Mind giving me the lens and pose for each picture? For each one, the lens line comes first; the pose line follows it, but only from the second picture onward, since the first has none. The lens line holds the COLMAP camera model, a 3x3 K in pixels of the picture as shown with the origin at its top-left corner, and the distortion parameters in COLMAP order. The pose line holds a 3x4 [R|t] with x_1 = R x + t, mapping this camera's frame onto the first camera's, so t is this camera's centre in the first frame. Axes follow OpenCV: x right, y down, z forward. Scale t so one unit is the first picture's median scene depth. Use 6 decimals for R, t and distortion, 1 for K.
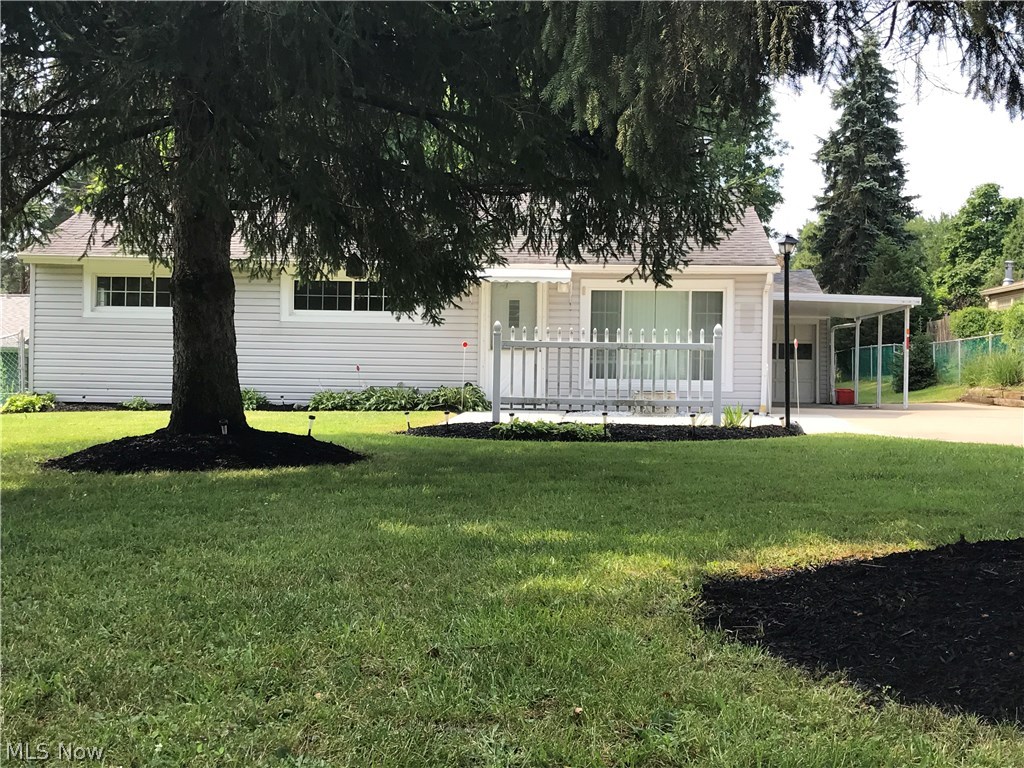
lens RADIAL K [[1418.4, 0, 512.0], [0, 1418.4, 384.0], [0, 0, 1]] dist [0.103184, -0.029573]
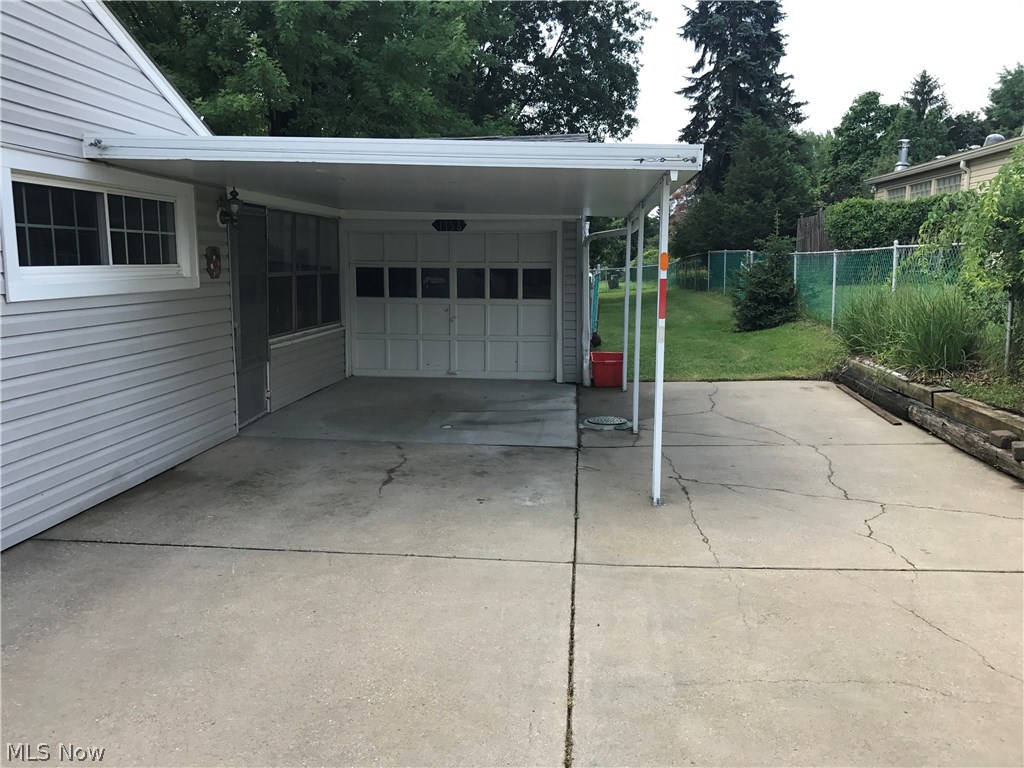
lens RADIAL K [[837.4, 0, 512.0], [0, 837.4, 384.0], [0, 0, 1]] dist [0.054495, -0.089641]
pose [[0.997993, -0.003794, -0.063205, 0.150034], [0.013143, 0.988875, 0.148165, -0.022368], [0.061940, -0.148699, 0.986941, 0.477884]]
